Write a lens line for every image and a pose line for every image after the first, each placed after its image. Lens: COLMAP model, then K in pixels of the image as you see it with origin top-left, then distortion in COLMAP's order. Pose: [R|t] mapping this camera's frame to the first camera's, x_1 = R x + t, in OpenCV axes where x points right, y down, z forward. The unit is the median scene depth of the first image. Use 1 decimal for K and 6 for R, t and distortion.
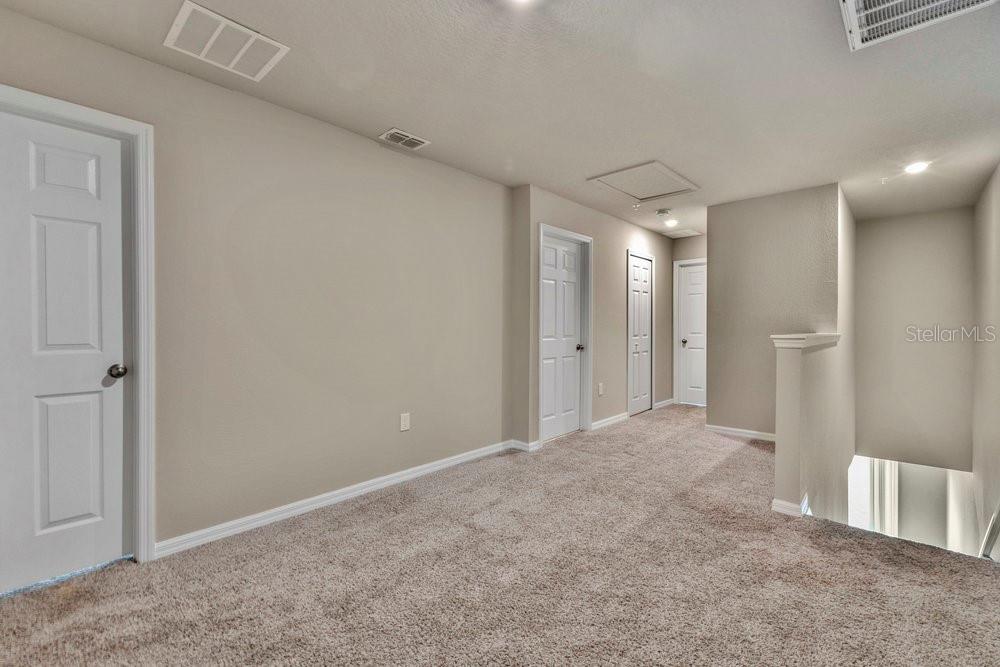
lens RADIAL K [[448.2, 0, 512.0], [0, 448.2, 334.2], [0, 0, 1]] dist [0.004867, -0.000217]
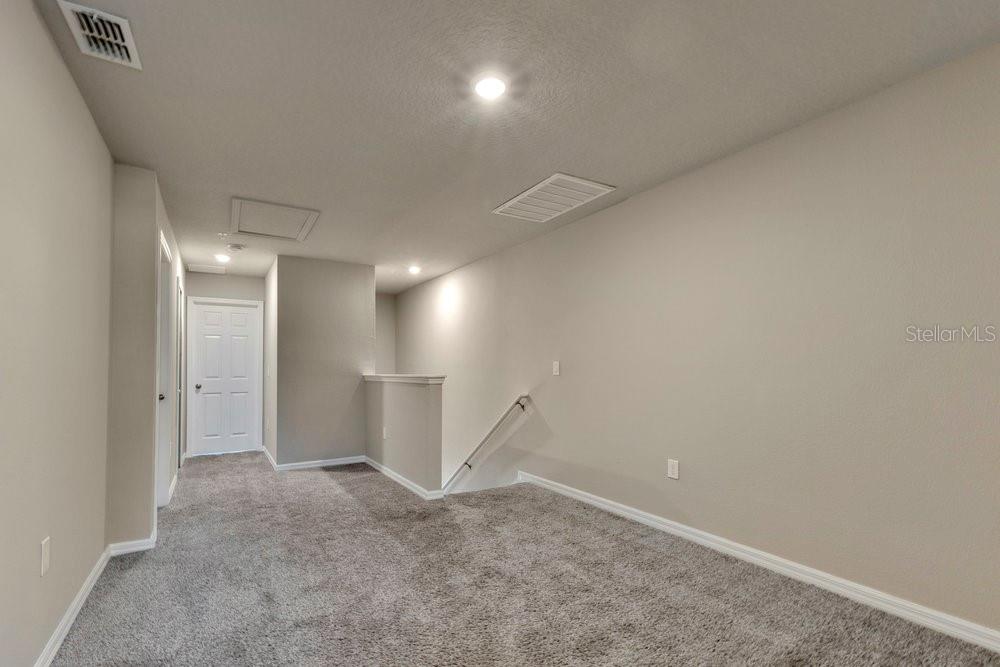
lens RADIAL K [[434.8, 0, 497.6], [0, 434.8, 340.5], [0, 0, 1]] dist [0.001936, 0.000053]
pose [[0.268782, 0.064360, 0.961049, -0.578555], [0.023659, 0.997023, -0.073386, 0.005034], [-0.962911, 0.042462, 0.266459, 0.355158]]
